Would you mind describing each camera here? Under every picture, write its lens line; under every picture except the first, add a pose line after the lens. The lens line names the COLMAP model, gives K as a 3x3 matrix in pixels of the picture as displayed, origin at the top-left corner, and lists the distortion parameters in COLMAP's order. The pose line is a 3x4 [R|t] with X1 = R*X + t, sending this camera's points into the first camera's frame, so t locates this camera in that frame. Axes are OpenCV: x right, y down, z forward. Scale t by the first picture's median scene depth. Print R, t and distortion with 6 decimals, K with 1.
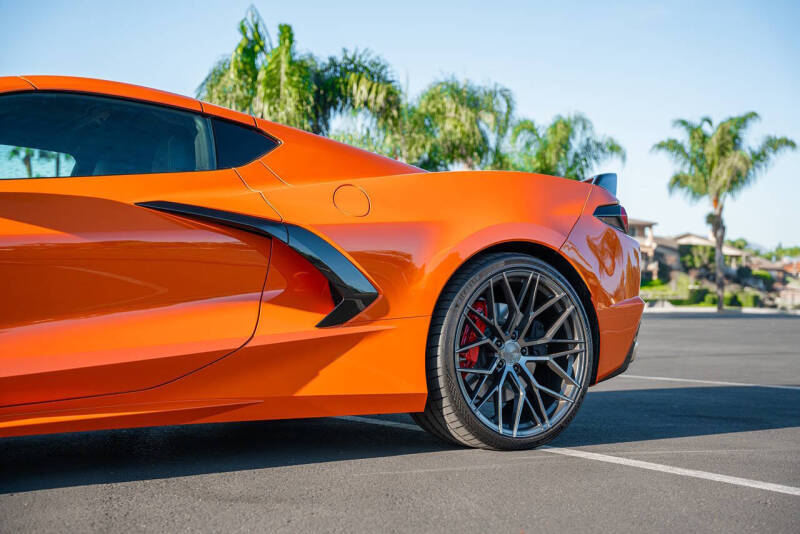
lens RADIAL K [[1274.3, 0, 400.0], [0, 1274.3, 267.0], [0, 0, 1]] dist [0.161298, 0.124782]
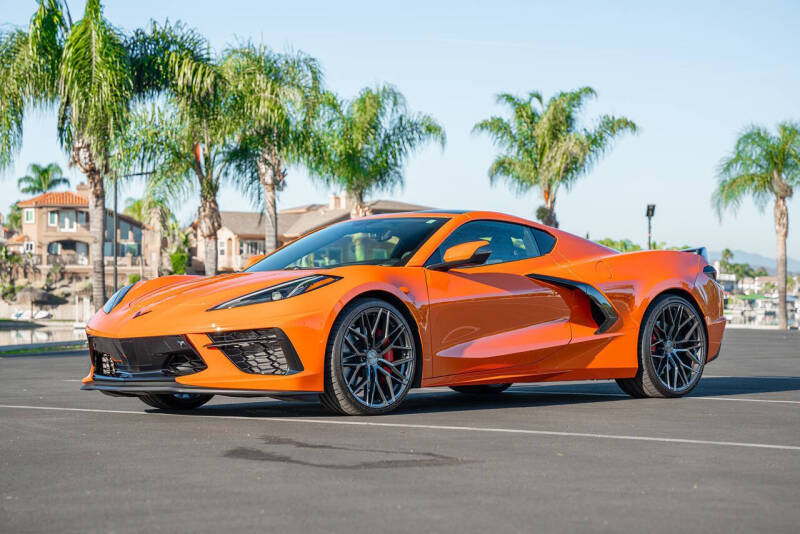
lens RADIAL K [[1752.4, 0, 400.0], [0, 1752.4, 267.0], [0, 0, 1]] dist [0.261499, 0.038834]
pose [[0.983369, -0.005124, 0.181545, -0.060589], [0.004973, 0.999987, 0.001291, -0.004447], [-0.181549, -0.000366, 0.983382, -0.116635]]
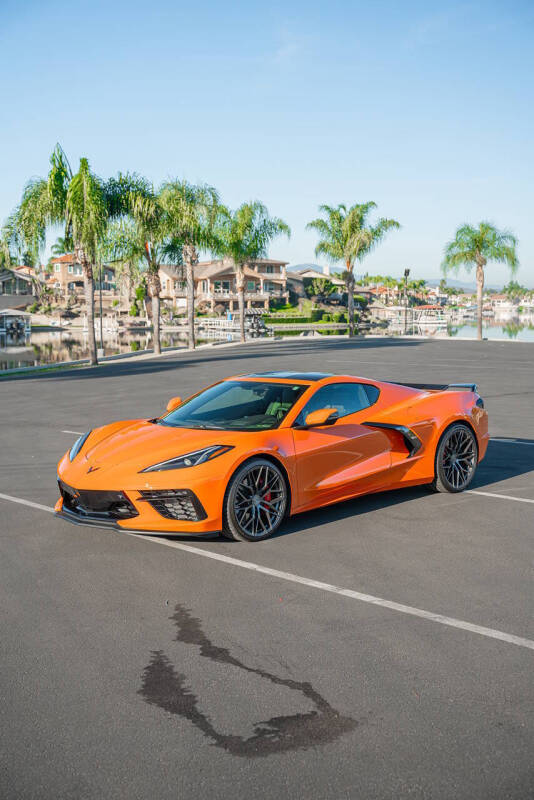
lens RADIAL K [[962.9, 0, 267.0], [0, 962.9, 400.0], [0, 0, 1]] dist [0.002882, 0.005163]
pose [[0.982596, -0.031189, 0.183120, -0.054707], [0.010022, 0.993269, 0.115395, -0.024162], [-0.185486, -0.111552, 0.976295, -0.076713]]
